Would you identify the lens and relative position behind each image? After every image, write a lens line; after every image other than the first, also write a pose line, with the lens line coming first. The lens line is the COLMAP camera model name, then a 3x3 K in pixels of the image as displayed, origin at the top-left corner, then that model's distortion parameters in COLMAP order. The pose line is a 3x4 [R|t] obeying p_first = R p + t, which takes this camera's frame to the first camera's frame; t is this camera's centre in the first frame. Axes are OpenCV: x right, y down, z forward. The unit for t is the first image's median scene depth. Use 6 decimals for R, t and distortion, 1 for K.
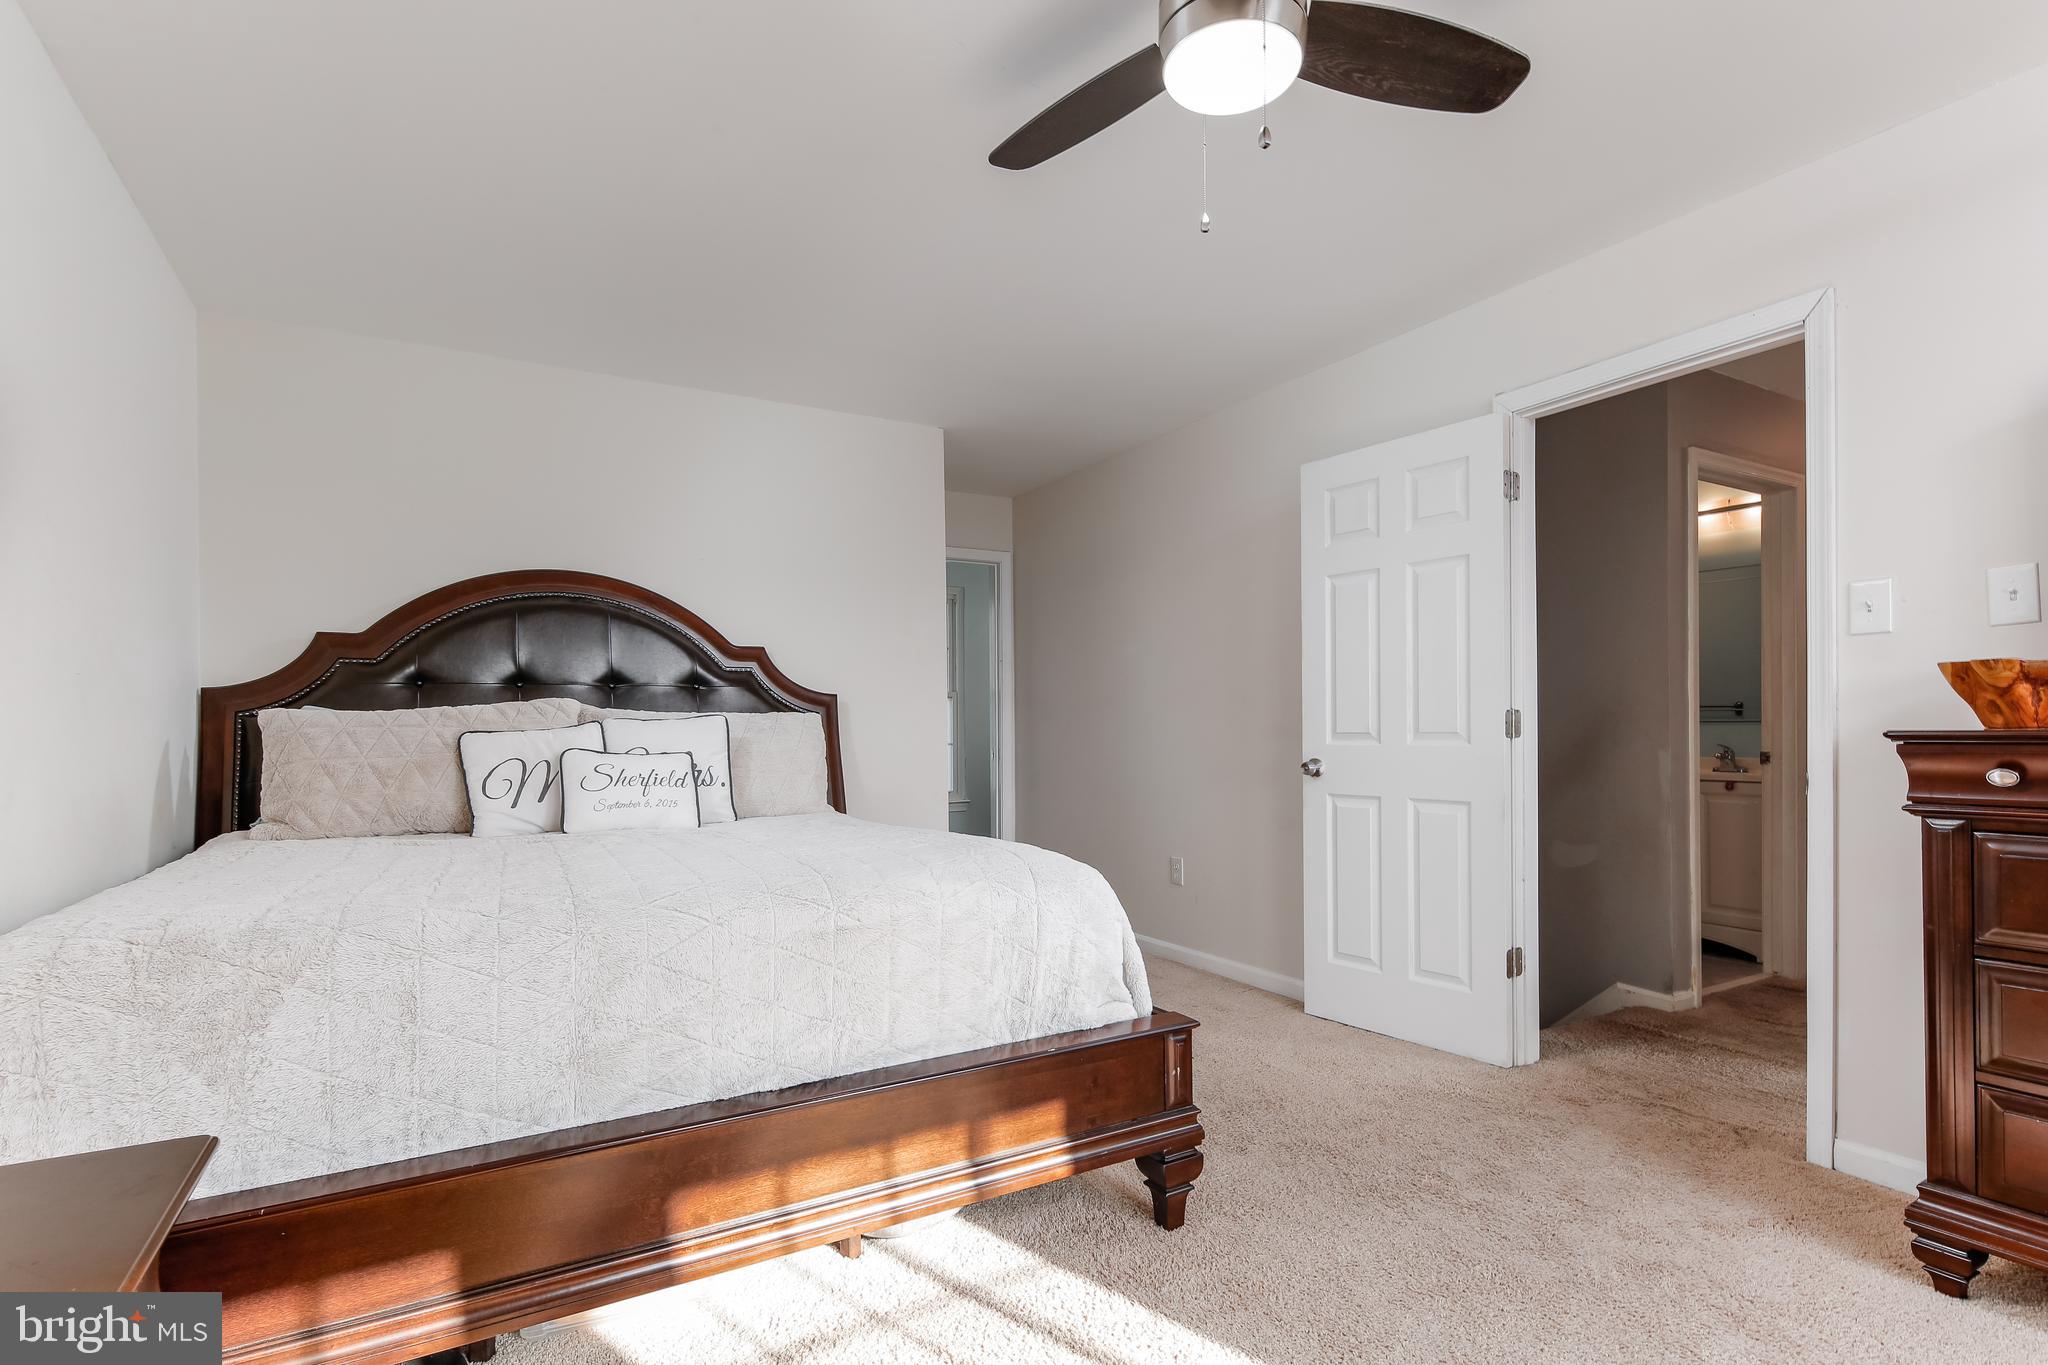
lens RADIAL K [[988.8, 0, 1031.0], [0, 988.8, 734.4], [0, 0, 1]] dist [0.003379, -0.001369]
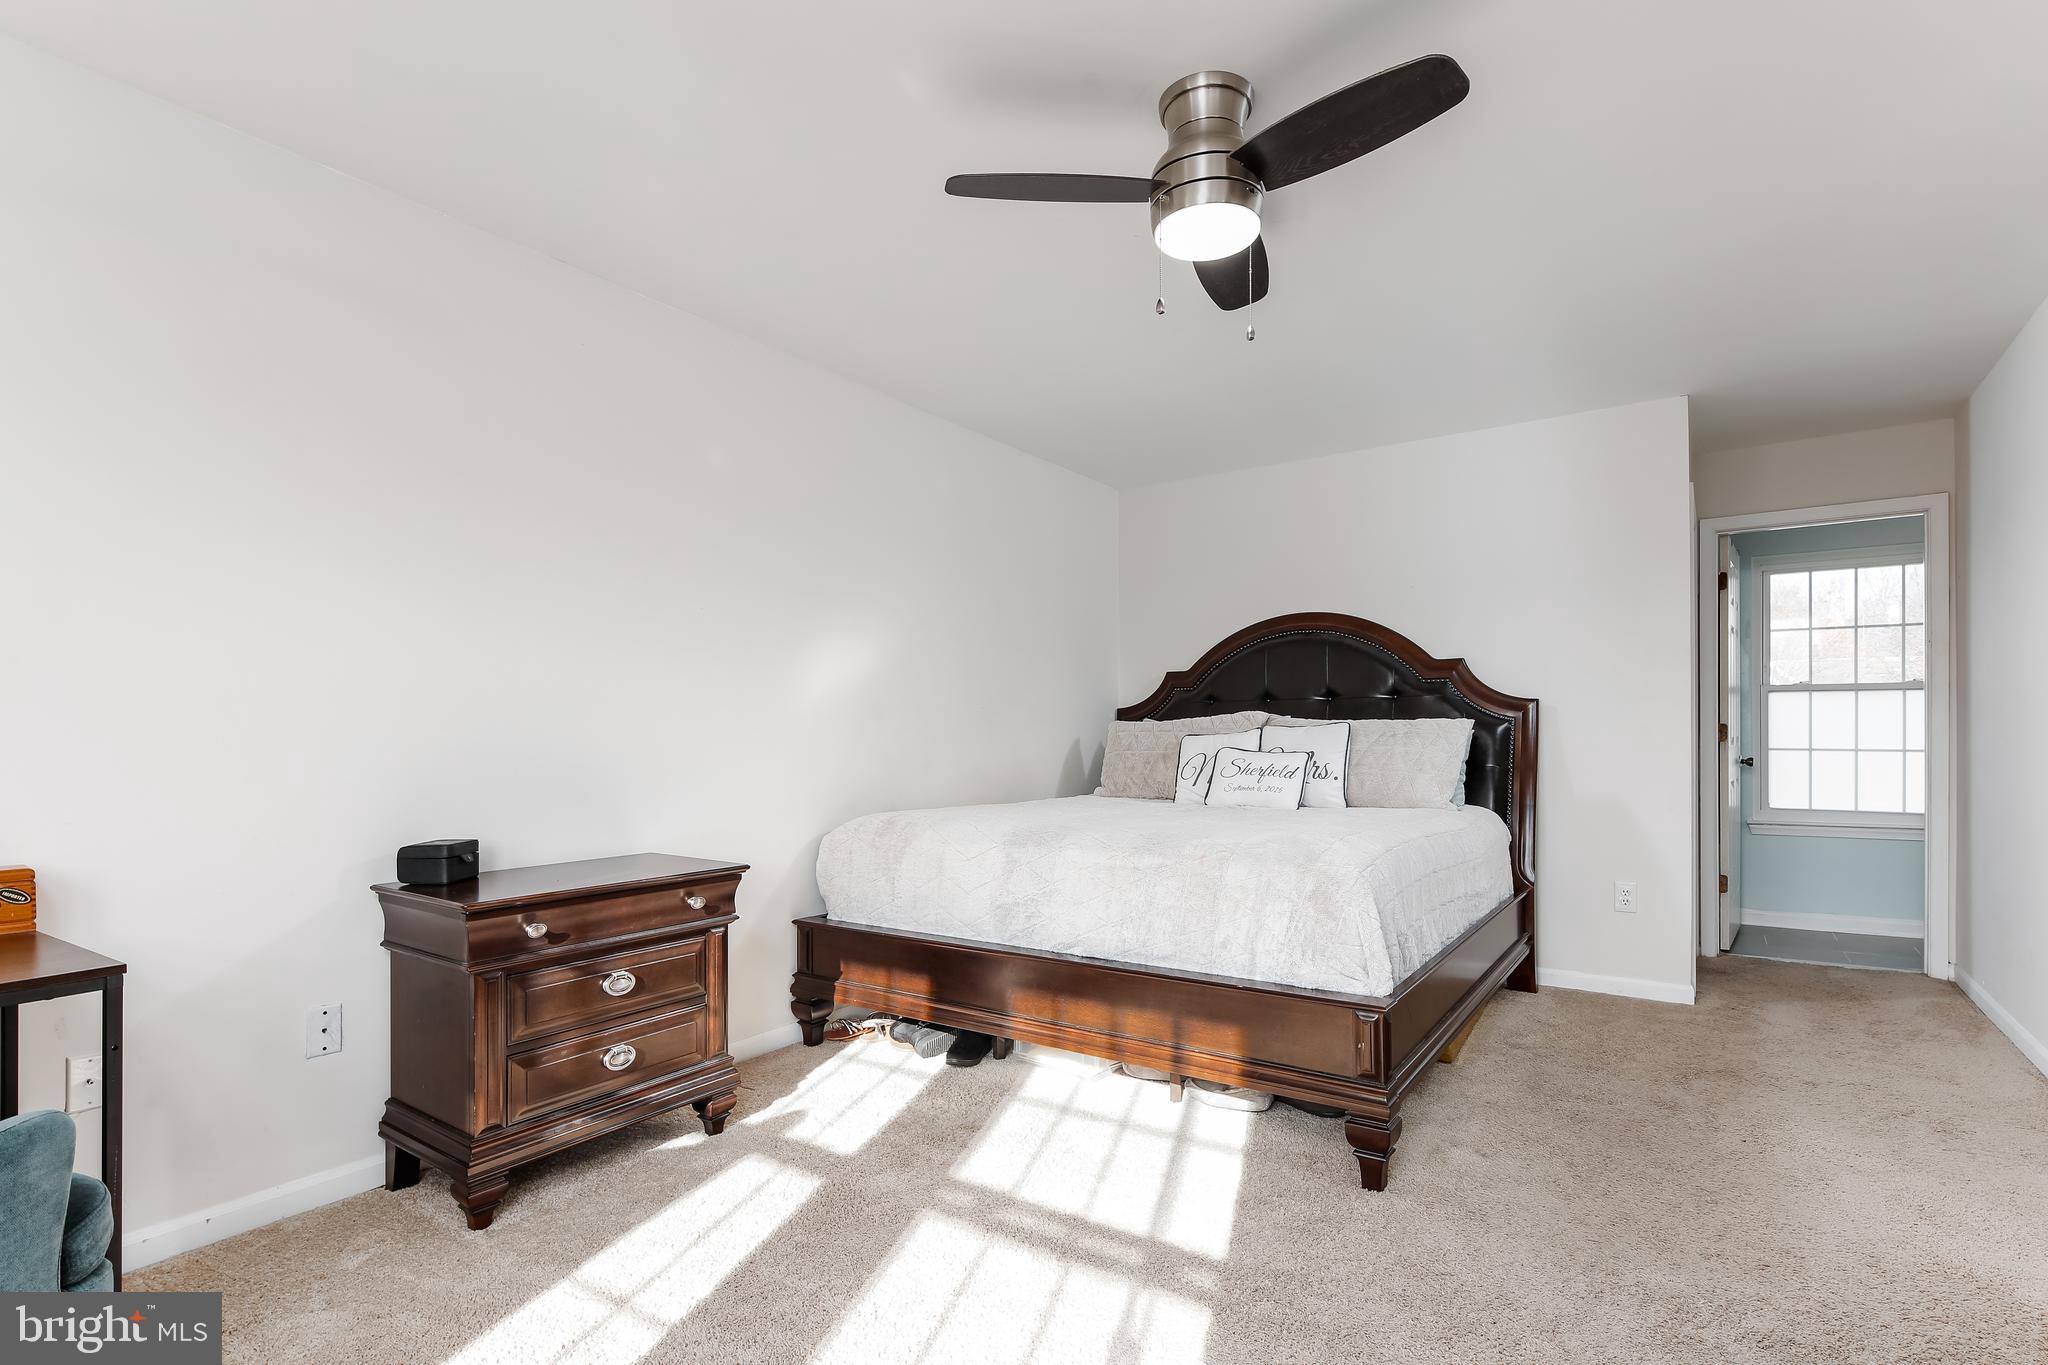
lens RADIAL K [[988.8, 0, 1031.0], [0, 988.8, 734.4], [0, 0, 1]] dist [0.003379, -0.001369]
pose [[0.418004, 0.004545, -0.908434, 0.700995], [-0.004339, 0.999986, 0.003006, -0.007109], [0.908435, 0.002685, 0.418018, 0.144235]]
